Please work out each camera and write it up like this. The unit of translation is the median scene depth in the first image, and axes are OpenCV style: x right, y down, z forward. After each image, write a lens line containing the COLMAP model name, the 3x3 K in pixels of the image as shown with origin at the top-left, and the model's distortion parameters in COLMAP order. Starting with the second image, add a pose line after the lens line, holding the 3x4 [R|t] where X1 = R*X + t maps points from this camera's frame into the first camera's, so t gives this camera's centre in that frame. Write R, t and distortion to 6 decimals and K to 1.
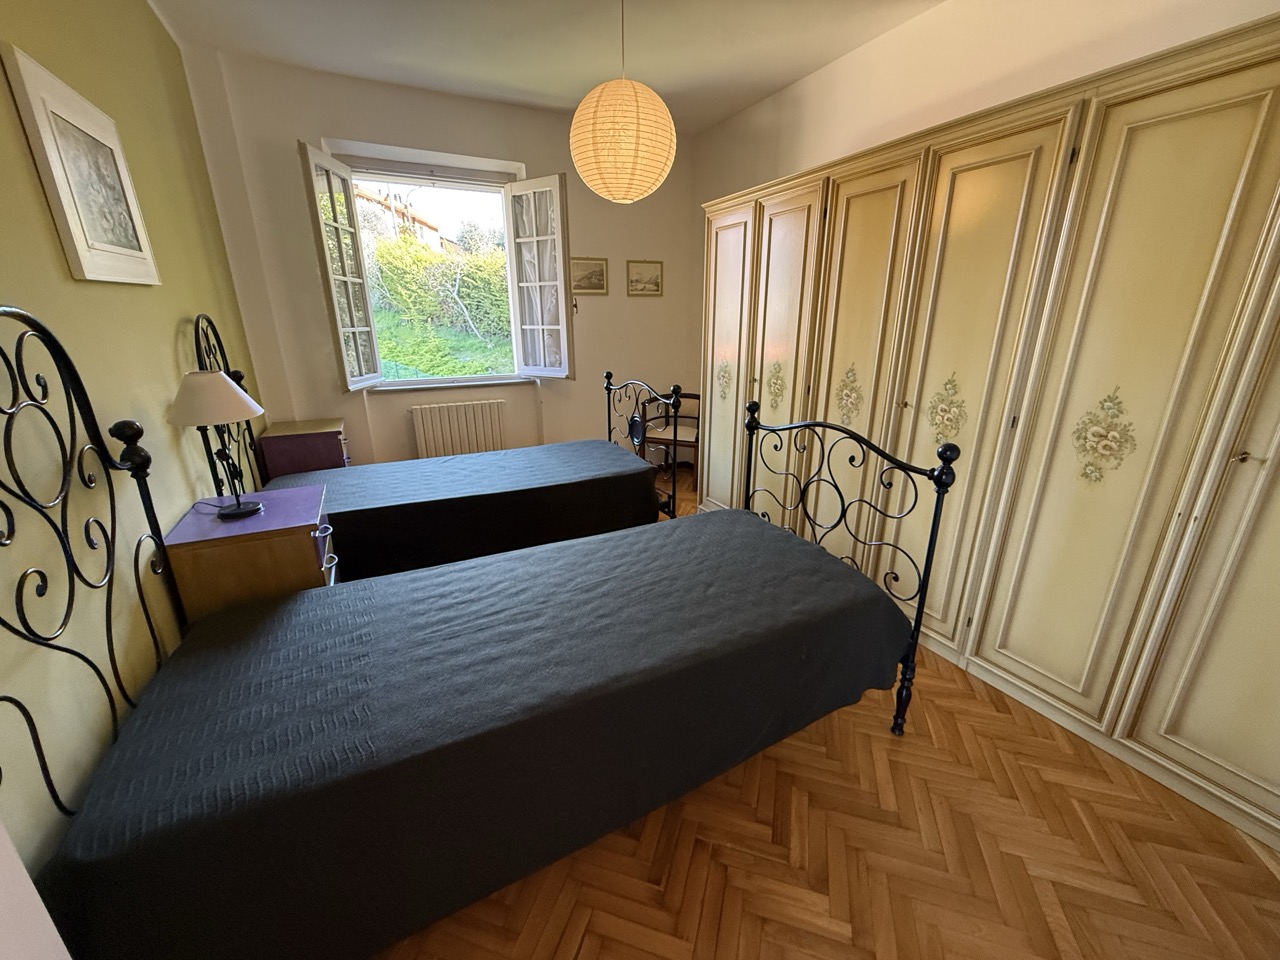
lens RADIAL K [[508.4, 0, 633.7], [0, 508.4, 484.1], [0, 0, 1]] dist [-0.001098, 0.000012]
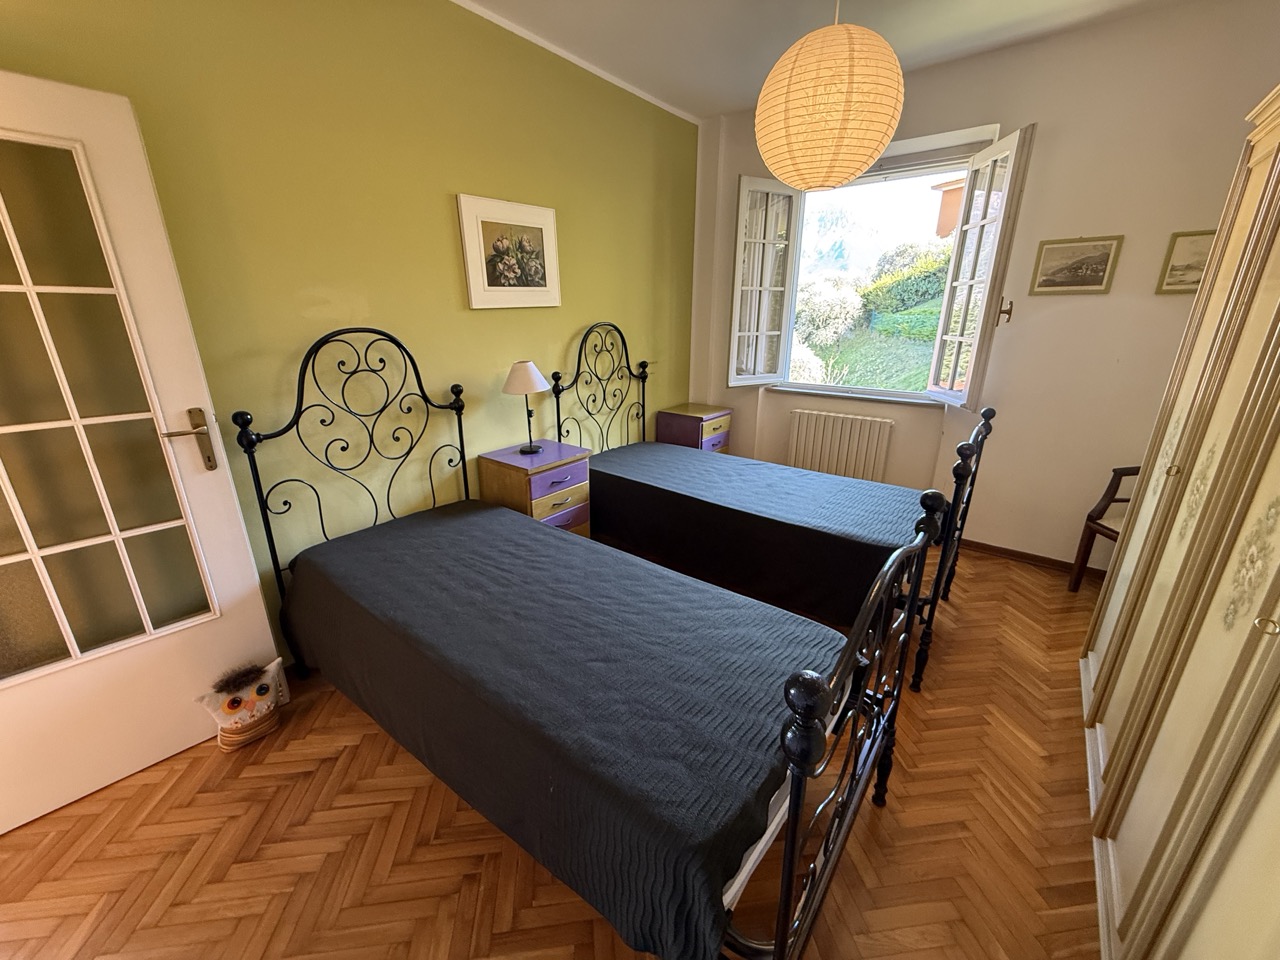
lens RADIAL K [[508.4, 0, 633.7], [0, 508.4, 484.1], [0, 0, 1]] dist [-0.001098, 0.000012]
pose [[0.422601, 0.295945, -0.856636, 0.457793], [-0.283755, 0.940869, 0.185061, -0.141466], [0.860750, 0.164868, 0.481588, 0.325803]]
